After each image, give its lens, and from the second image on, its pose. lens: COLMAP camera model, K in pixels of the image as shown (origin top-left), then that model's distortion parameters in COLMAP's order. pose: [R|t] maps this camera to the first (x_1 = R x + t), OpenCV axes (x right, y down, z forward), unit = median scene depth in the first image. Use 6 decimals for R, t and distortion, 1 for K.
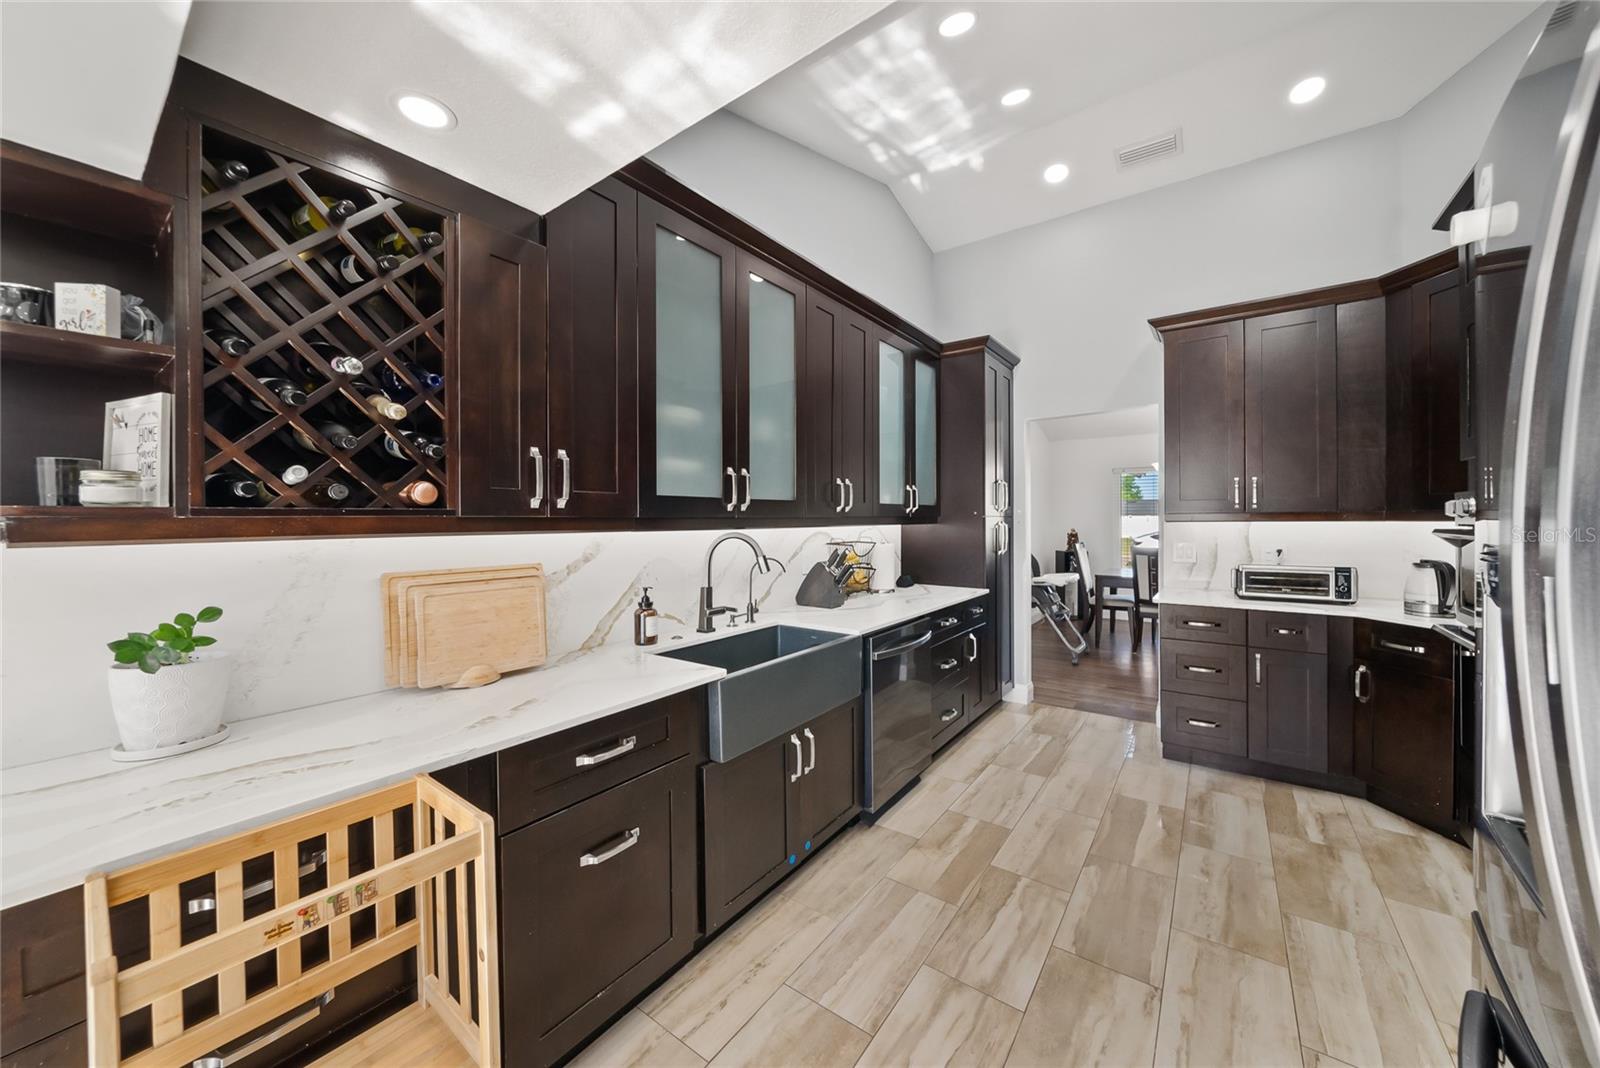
lens RADIAL K [[550.5, 0, 810.8], [0, 550.5, 522.7], [0, 0, 1]] dist [-0.000402, -0.002205]
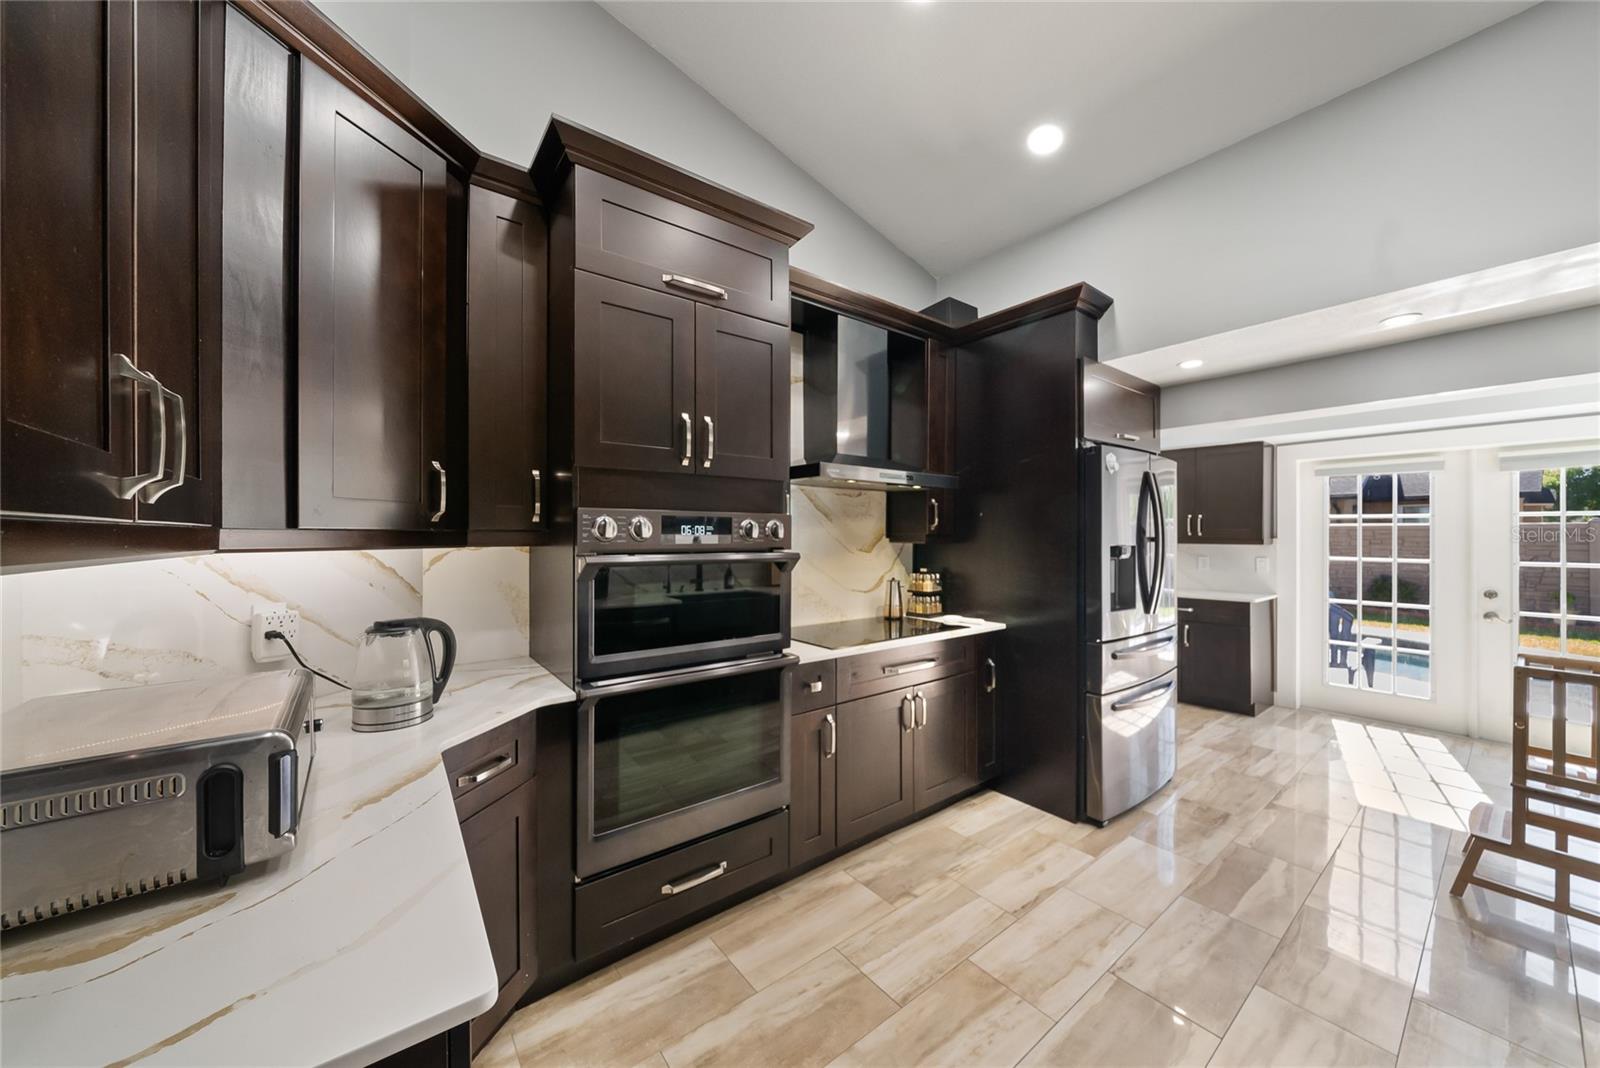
lens RADIAL K [[560.0, 0, 800.0], [0, 560.0, 534.0], [0, 0, 1]] dist [-0.000177, -0.001873]
pose [[-0.962146, 0.005689, 0.272477, 0.923915], [0.008120, 0.999937, 0.007797, -0.028293], [-0.272415, 0.009714, -0.962131, 2.232784]]
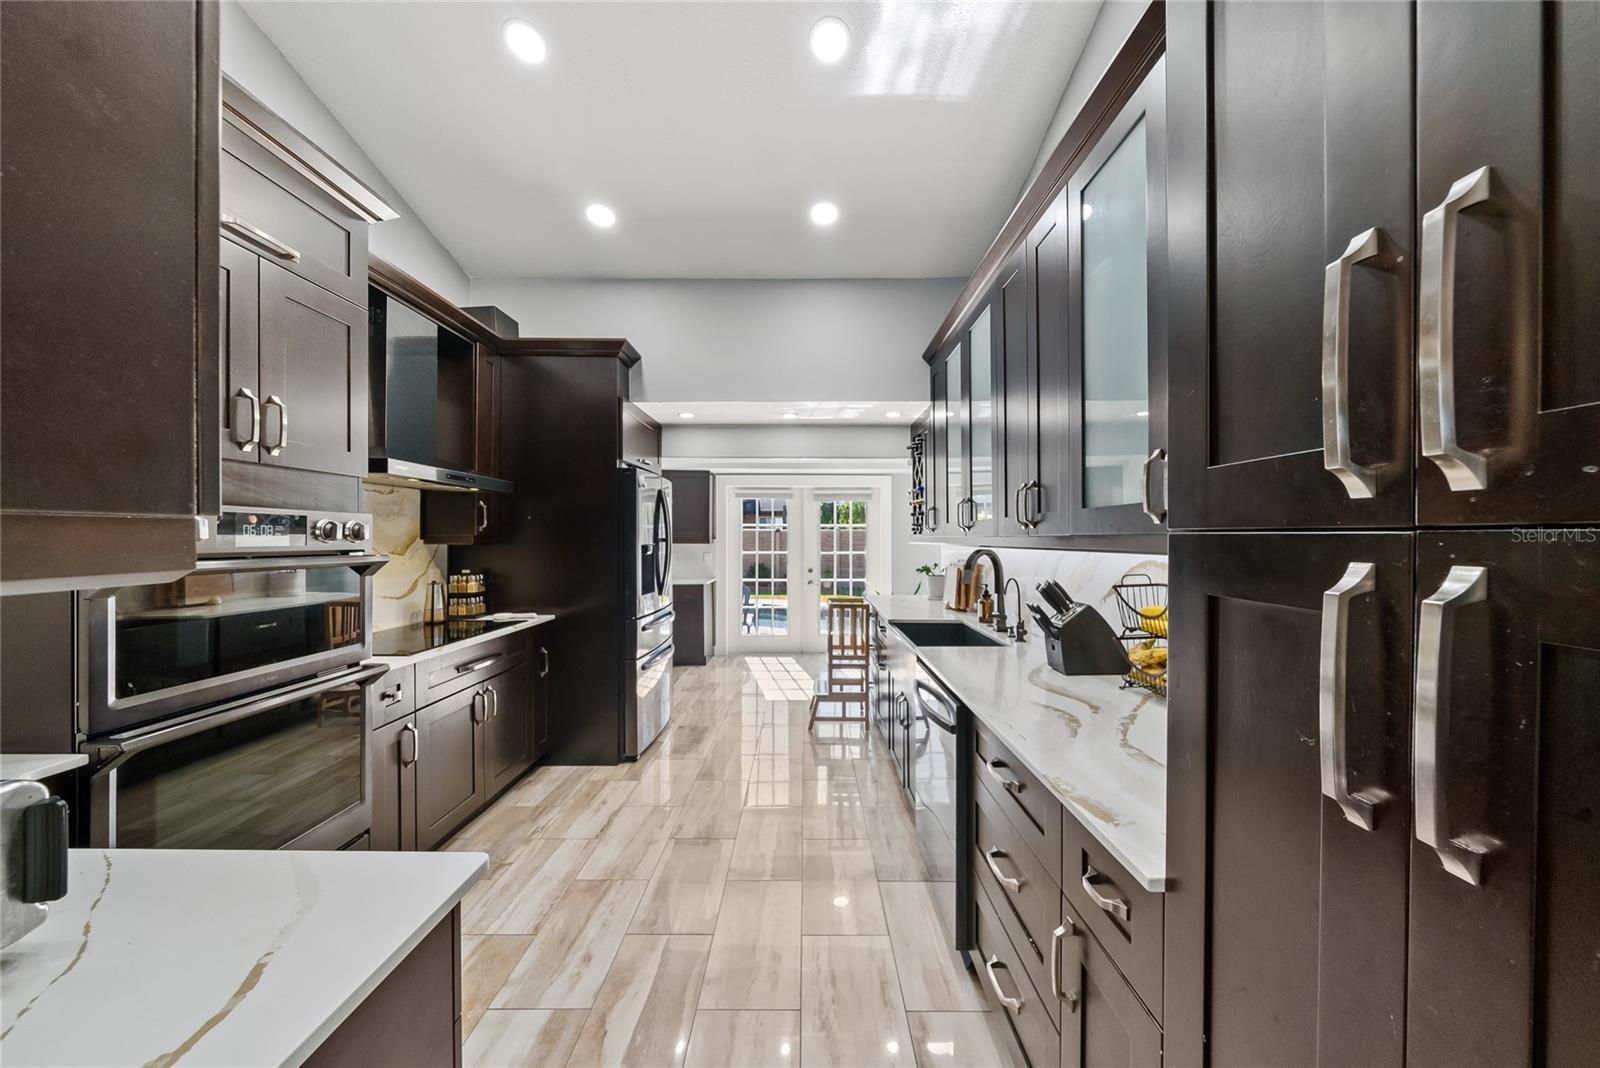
lens RADIAL K [[560.0, 0, 800.0], [0, 560.0, 534.0], [0, 0, 1]] dist [-0.000177, -0.001873]
pose [[-0.809929, 0.000543, -0.586528, 1.281752], [-0.004424, 0.999965, 0.007036, -0.033323], [0.586512, 0.008293, -0.809898, 2.521250]]
